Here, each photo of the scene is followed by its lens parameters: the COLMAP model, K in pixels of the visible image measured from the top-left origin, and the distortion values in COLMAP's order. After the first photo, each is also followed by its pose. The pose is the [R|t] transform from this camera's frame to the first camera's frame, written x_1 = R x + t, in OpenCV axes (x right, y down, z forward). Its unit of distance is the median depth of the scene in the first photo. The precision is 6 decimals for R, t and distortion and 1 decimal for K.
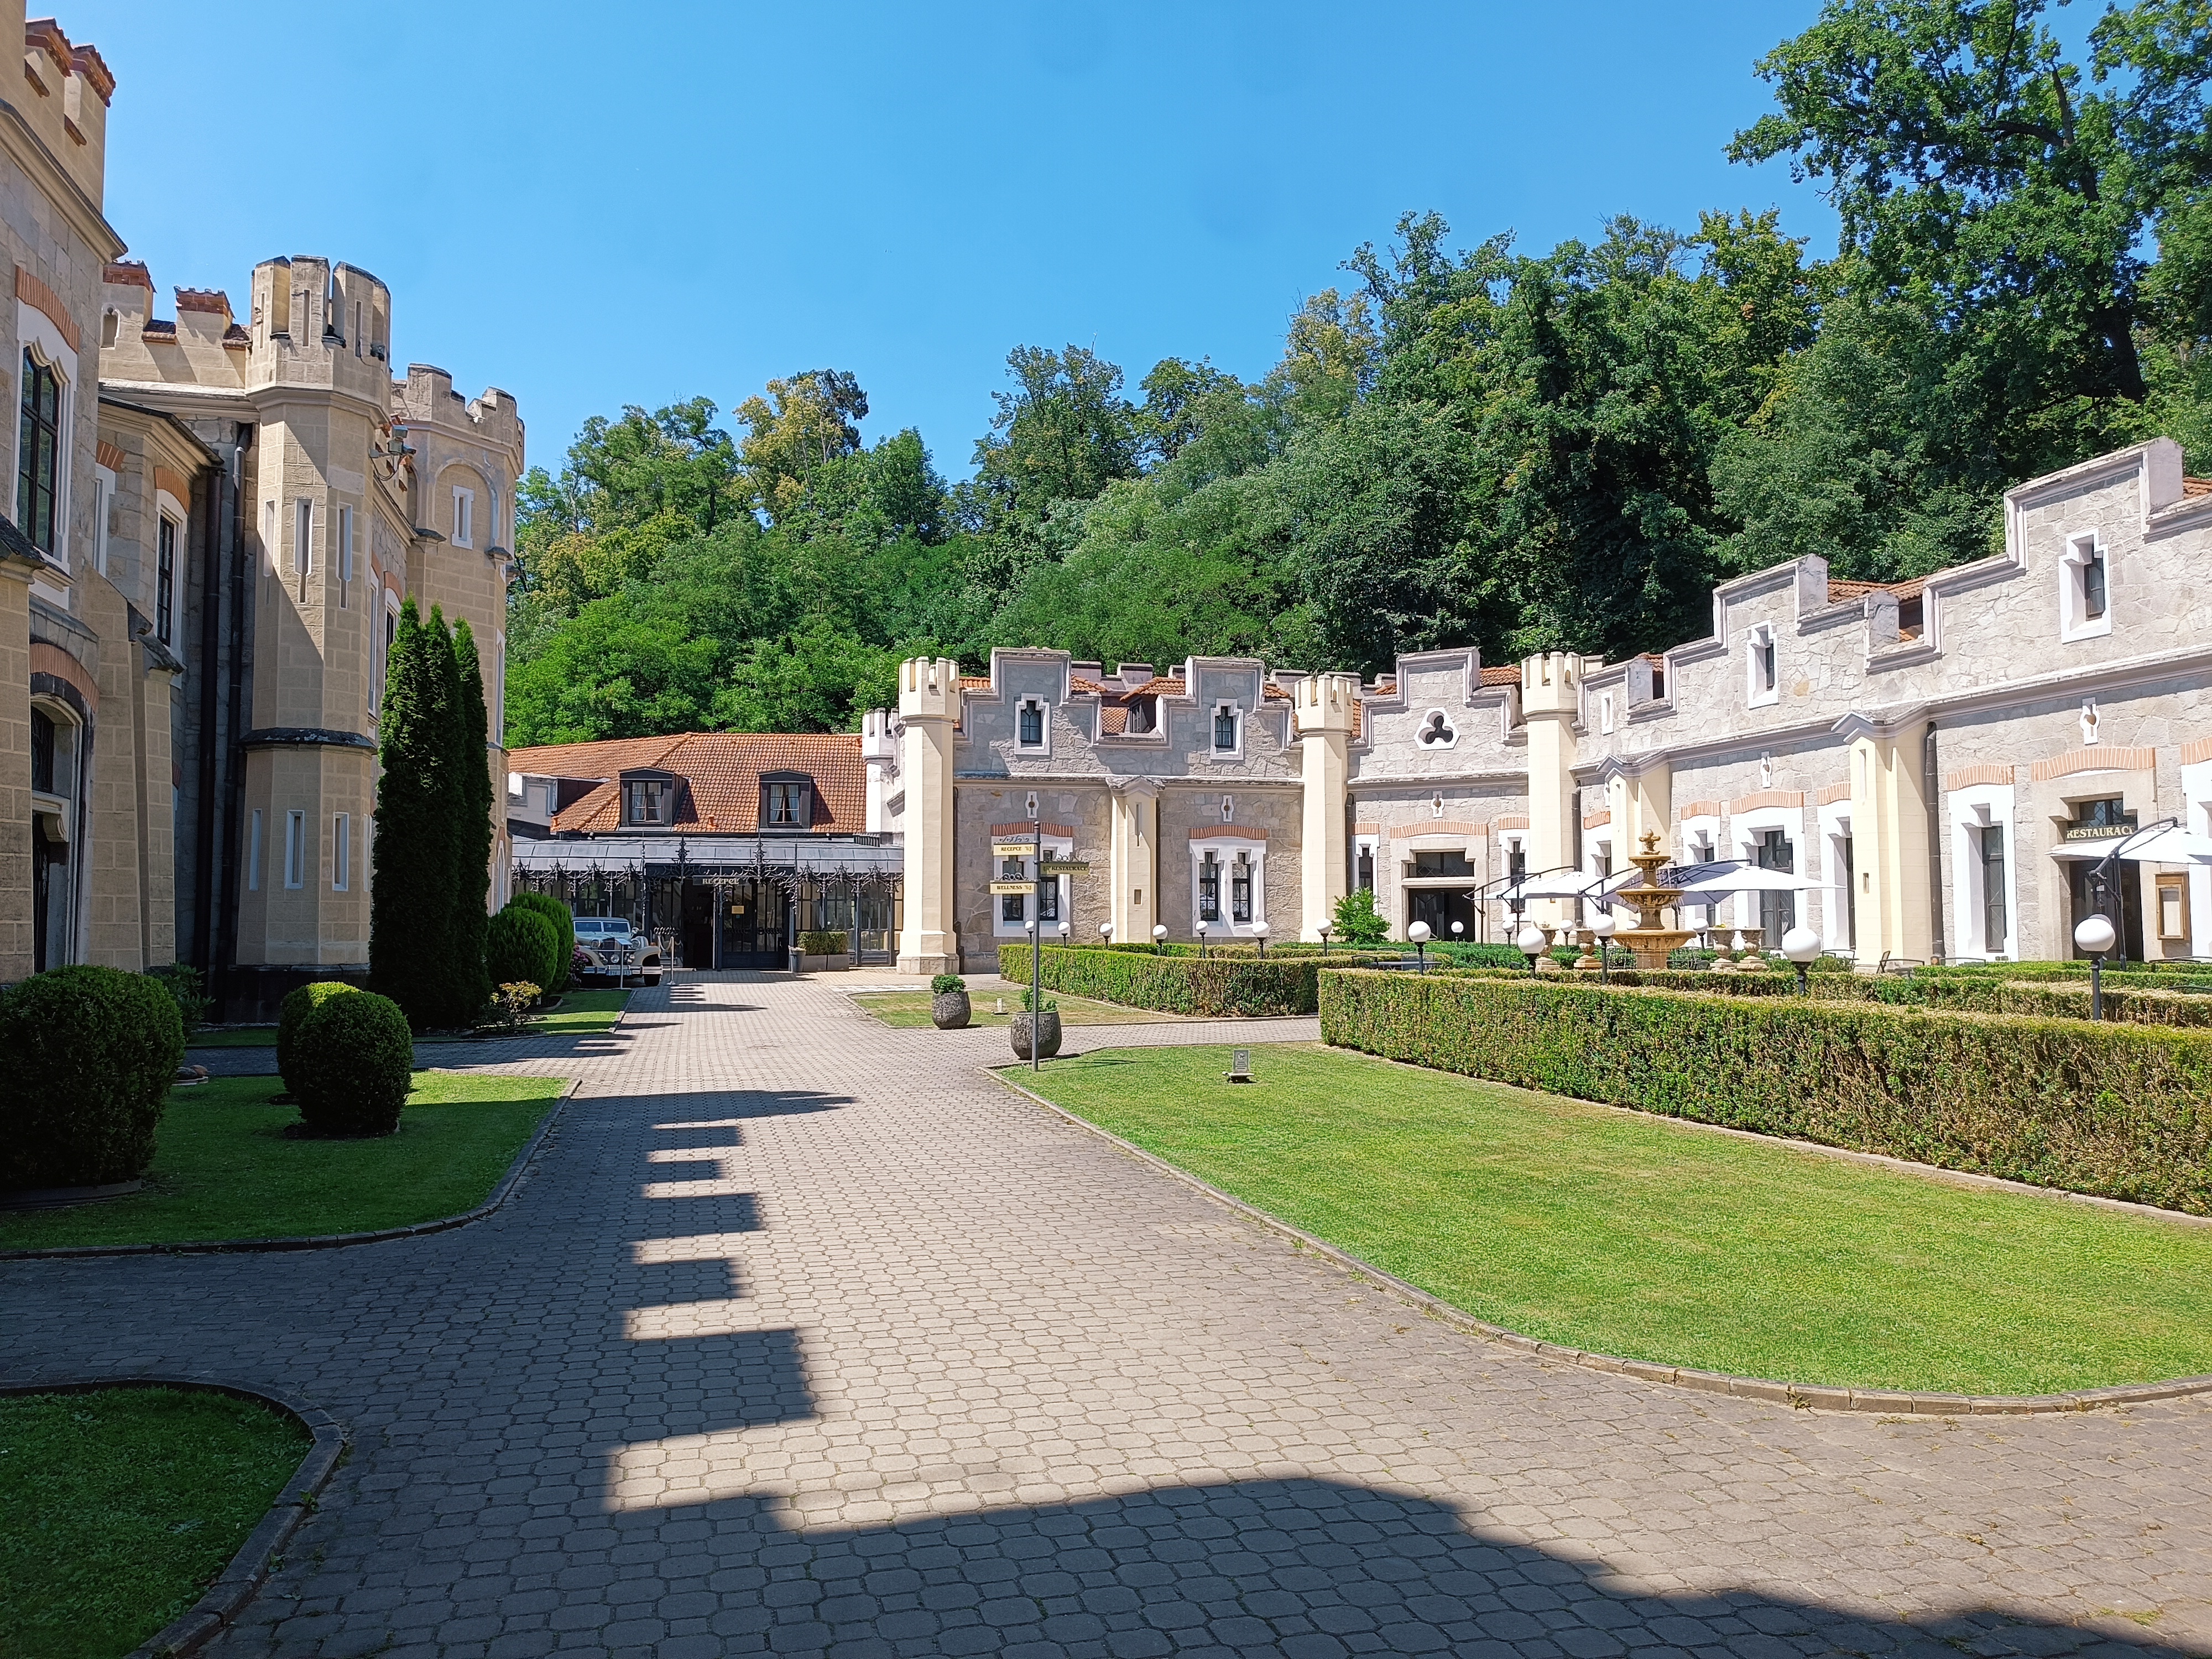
lens RADIAL K [[1523.9, 0, 1106.0], [0, 1523.9, 829.5], [0, 0, 1]] dist [0.030186, -0.000072]
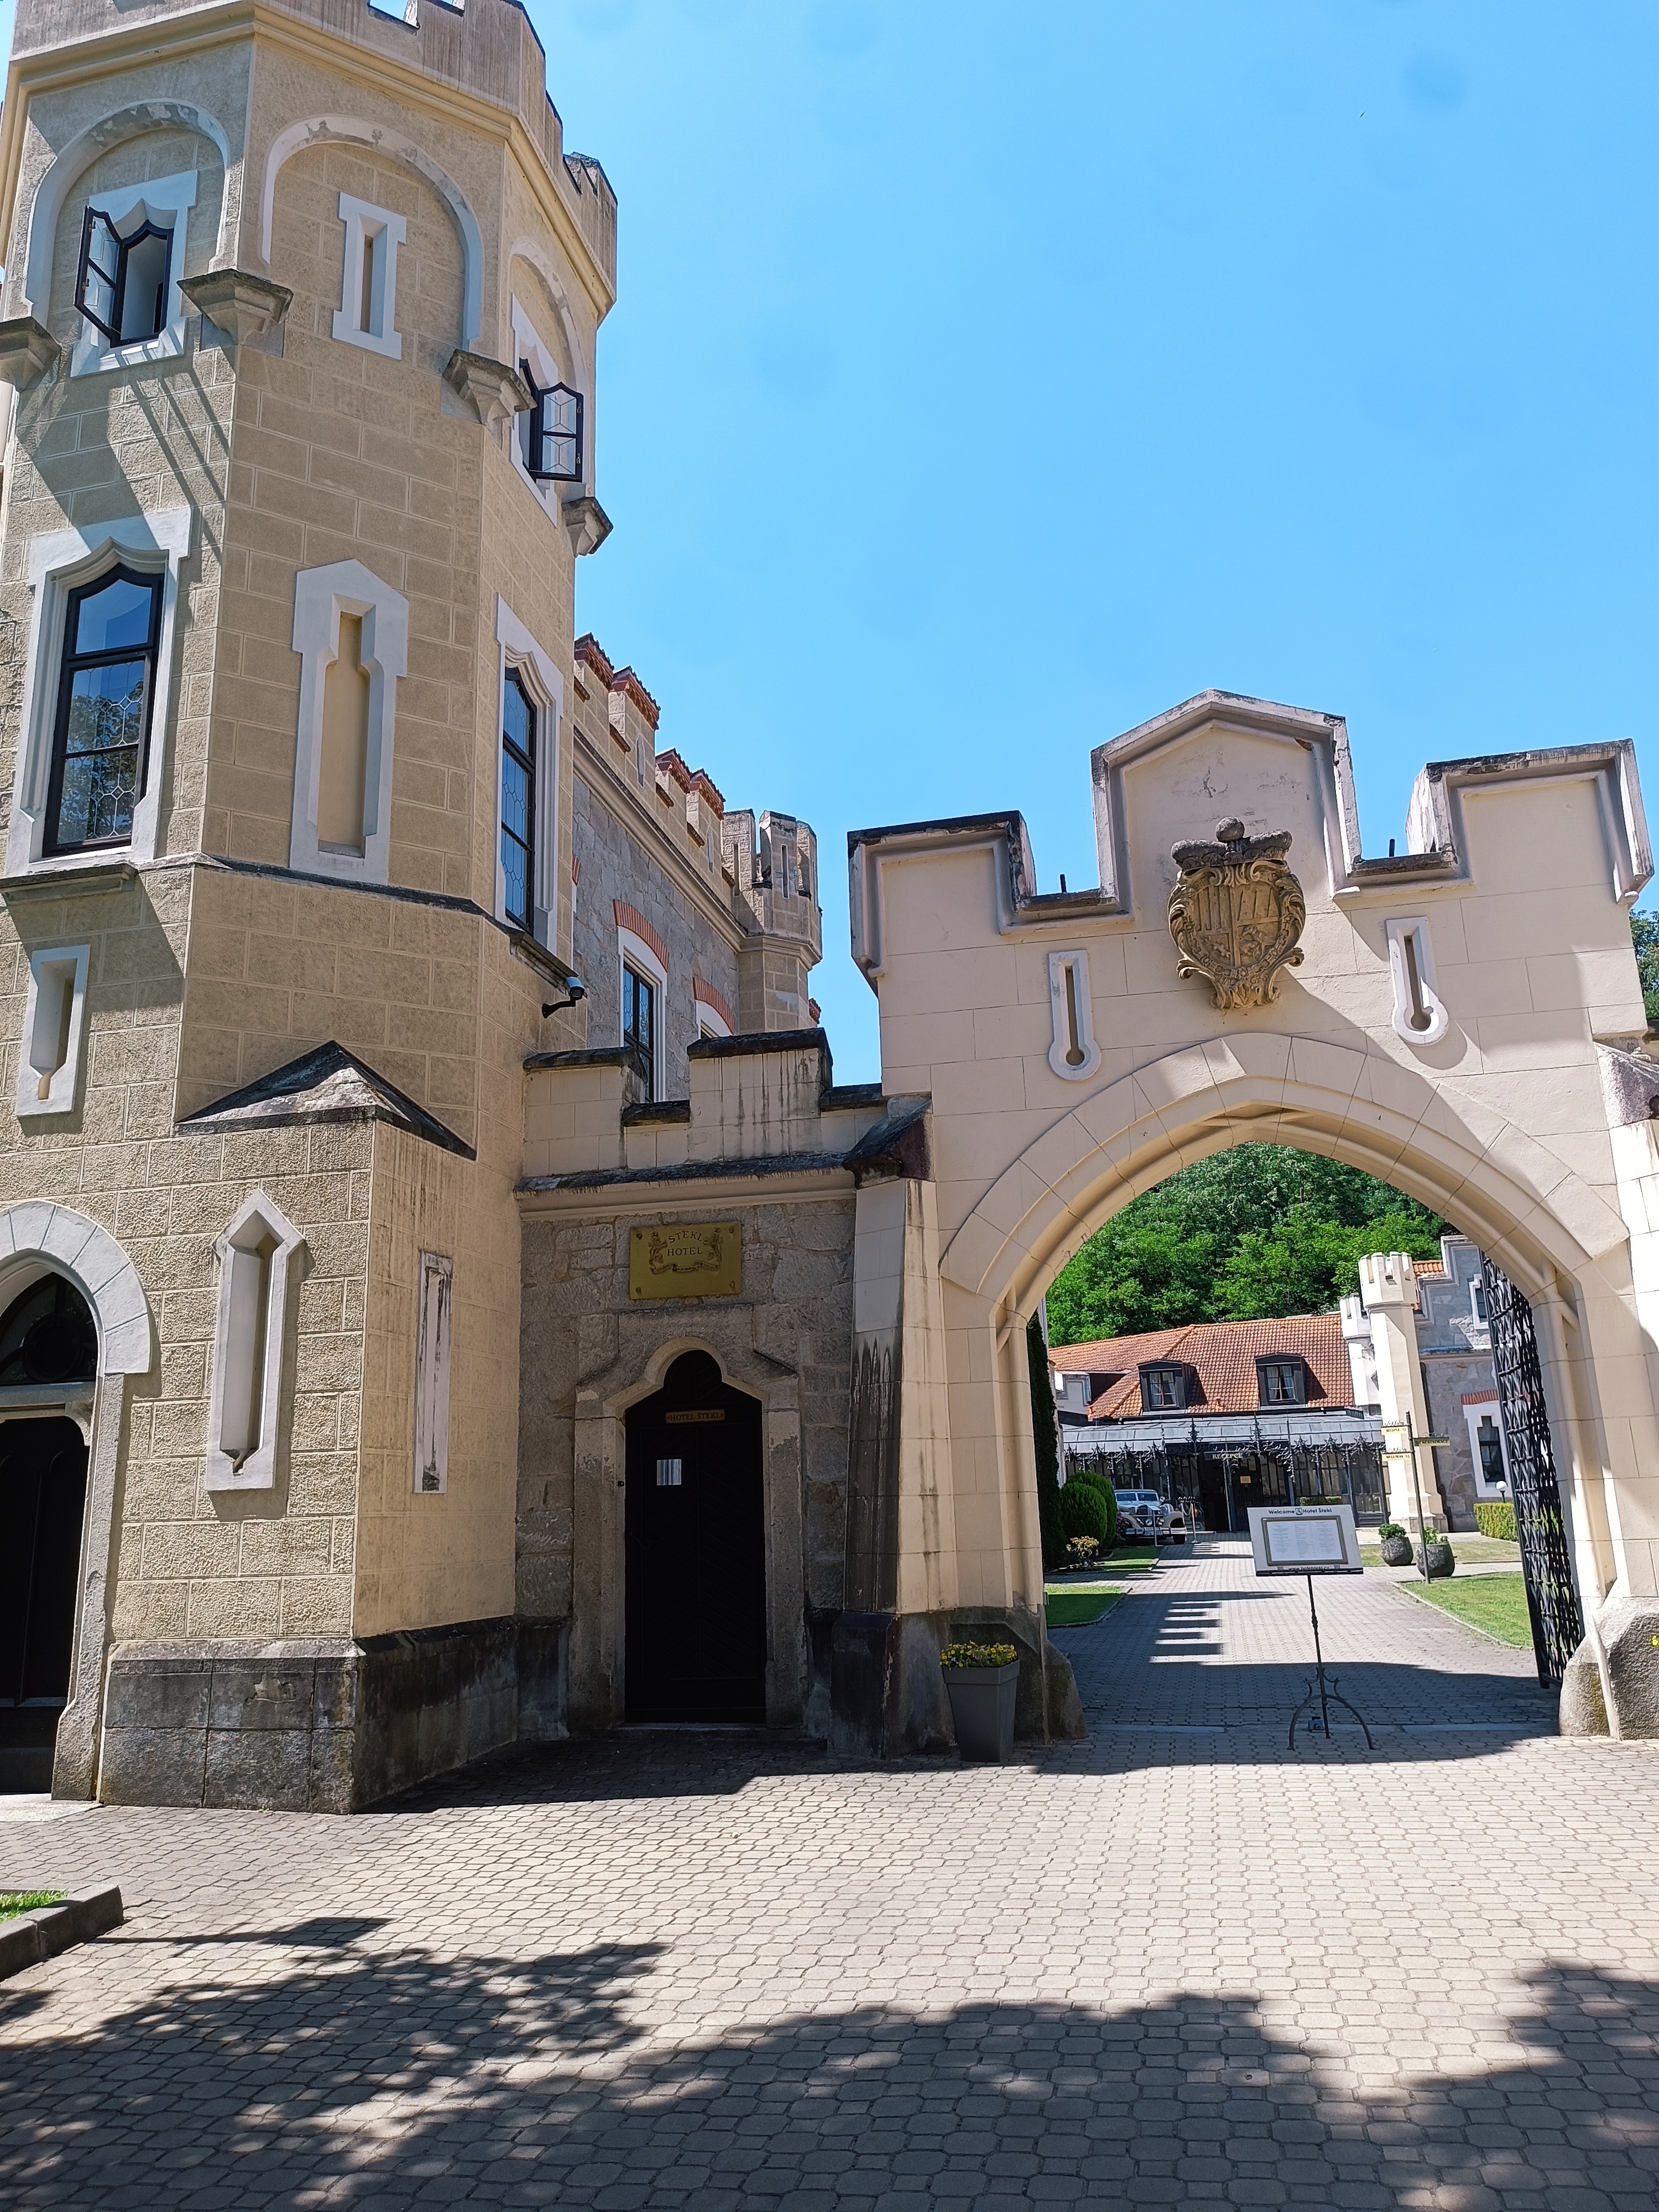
lens RADIAL K [[1523.9, 0, 829.5], [0, 1523.9, 1106.0], [0, 0, 1]] dist [0.030186, -0.000072]
pose [[0.871454, -0.151702, -0.466427, 0.076216], [0.061035, 0.977116, -0.203764, -0.008843], [0.486664, 0.149103, 0.860771, -0.226005]]
